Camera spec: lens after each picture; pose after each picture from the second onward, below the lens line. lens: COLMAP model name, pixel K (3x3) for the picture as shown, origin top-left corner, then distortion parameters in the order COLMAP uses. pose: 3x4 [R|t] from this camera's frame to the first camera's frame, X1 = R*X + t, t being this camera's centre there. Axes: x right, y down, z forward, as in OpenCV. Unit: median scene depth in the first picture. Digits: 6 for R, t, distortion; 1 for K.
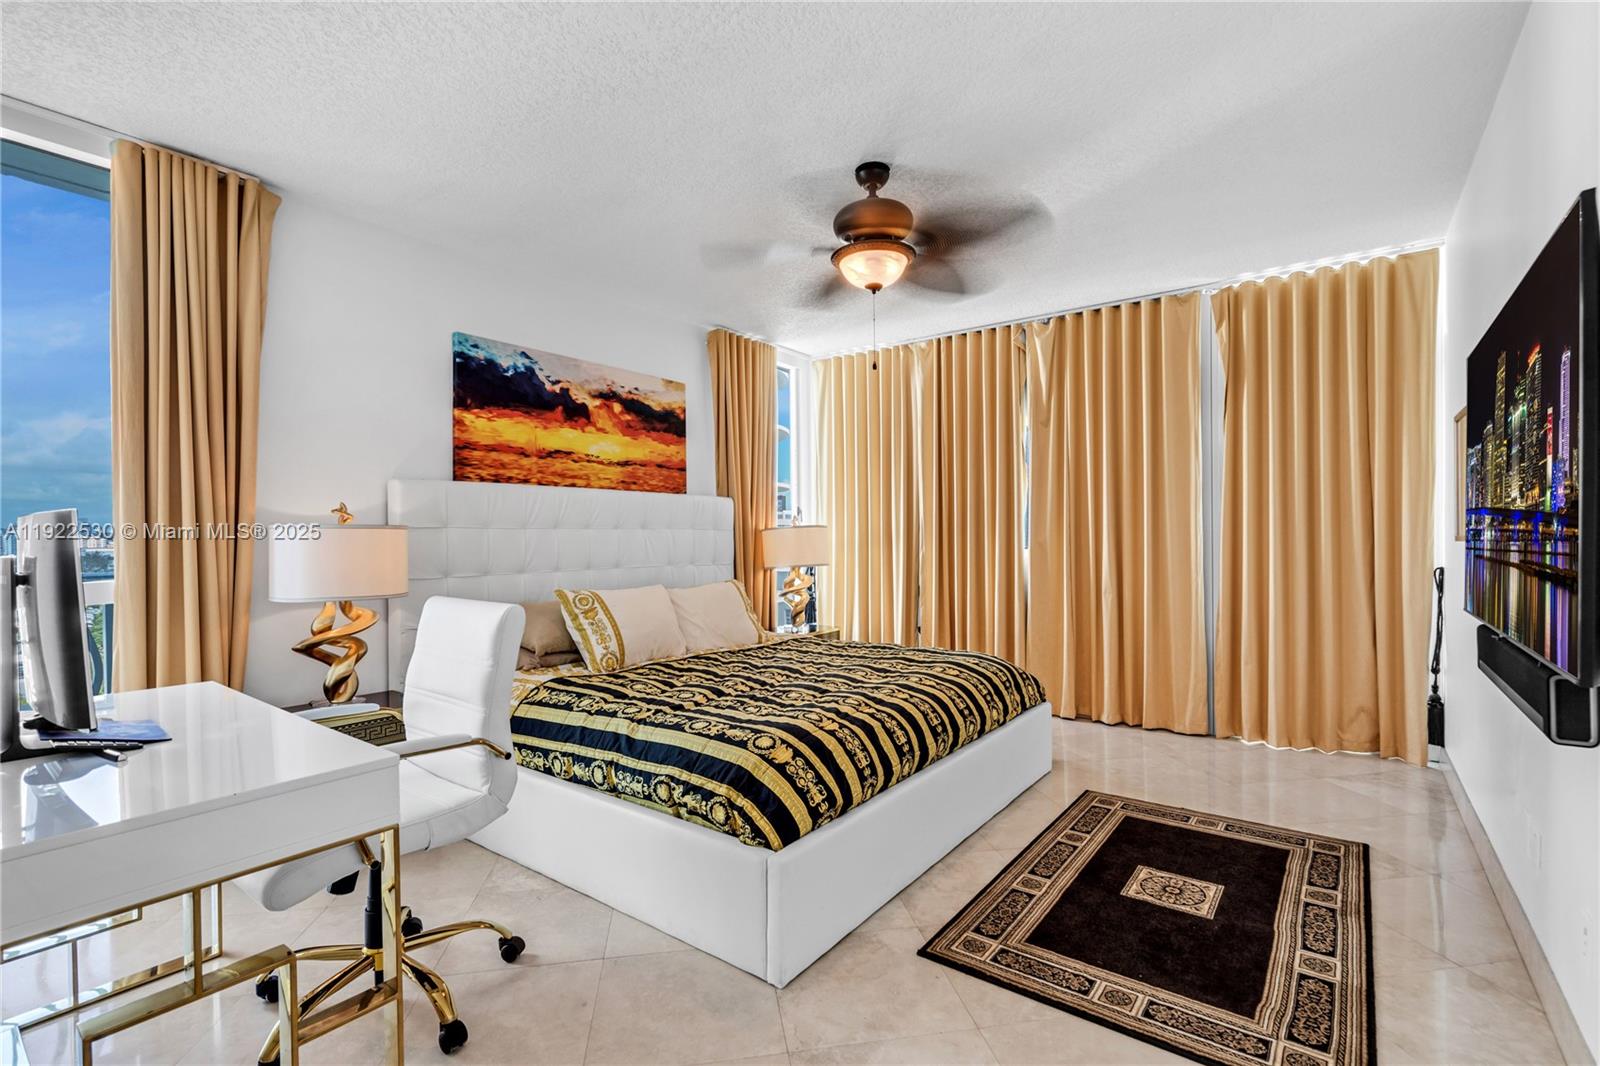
lens RADIAL K [[737.4, 0, 803.3], [0, 737.4, 548.2], [0, 0, 1]] dist [-0.003927, 0.002606]
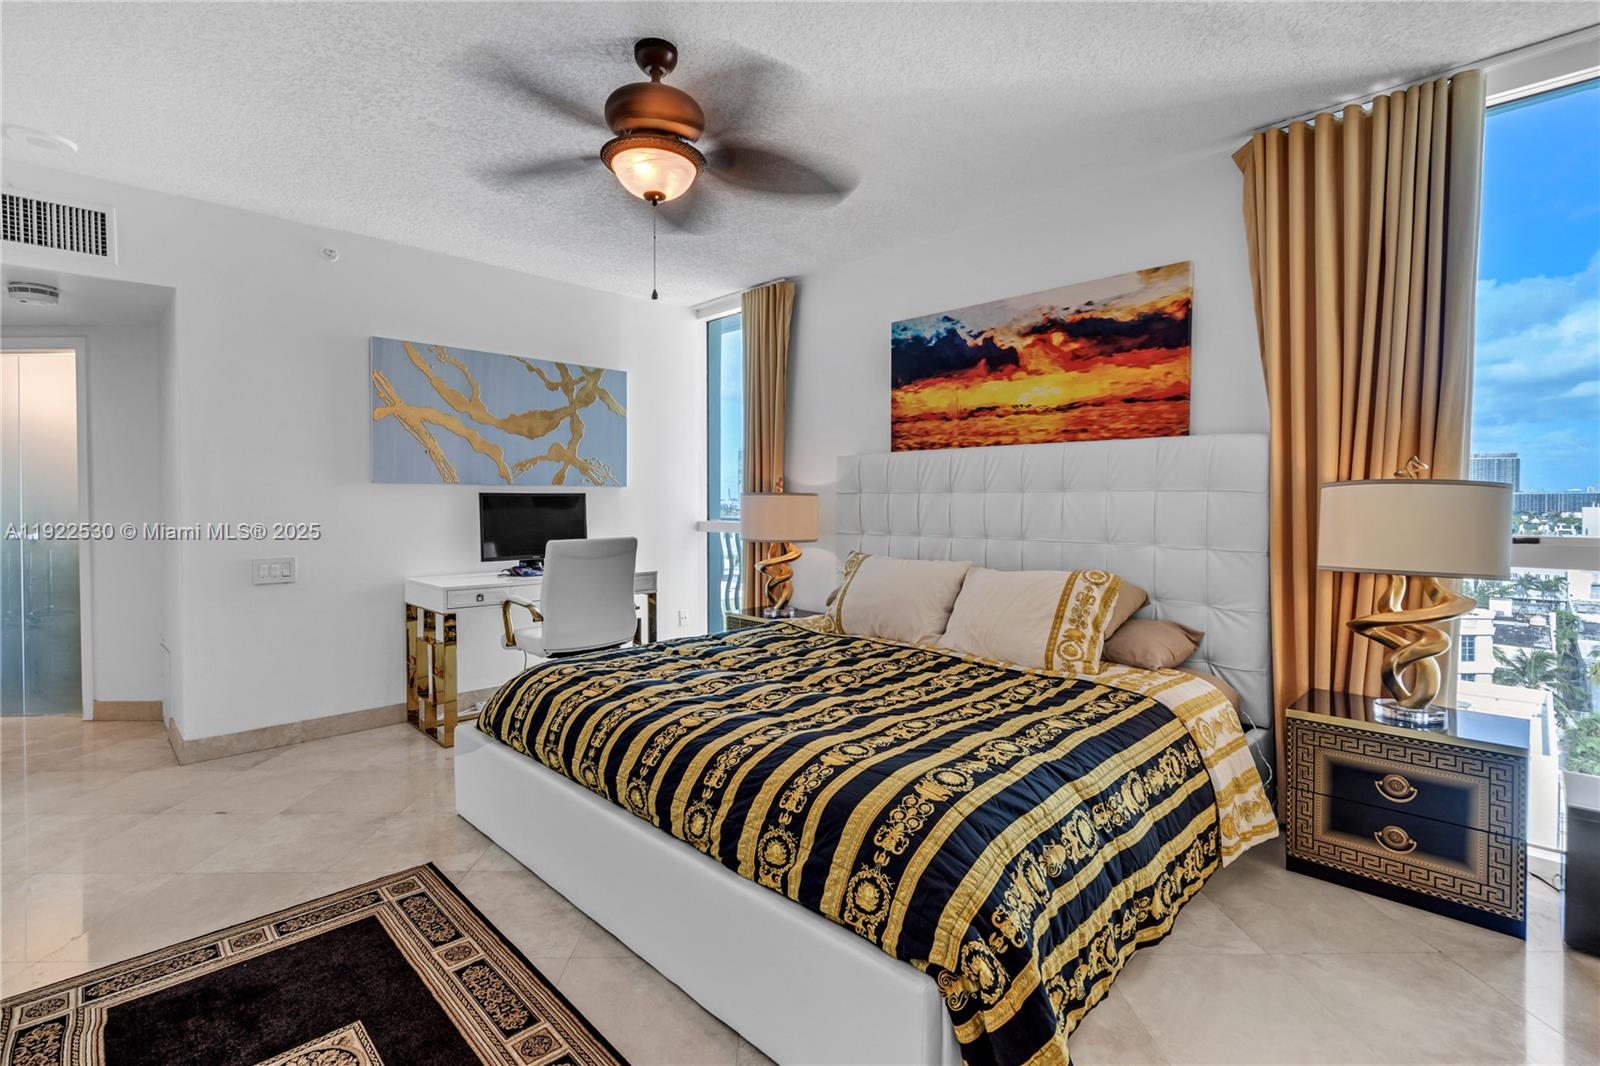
lens RADIAL K [[737.4, 0, 791.6], [0, 737.4, 526.5], [0, 0, 1]] dist [-0.003927, 0.002606]
pose [[-0.154966, 0.049313, -0.986688, 0.625215], [-0.010239, 0.998620, 0.051518, -0.028549], [0.987867, 0.018087, -0.154248, 0.906075]]
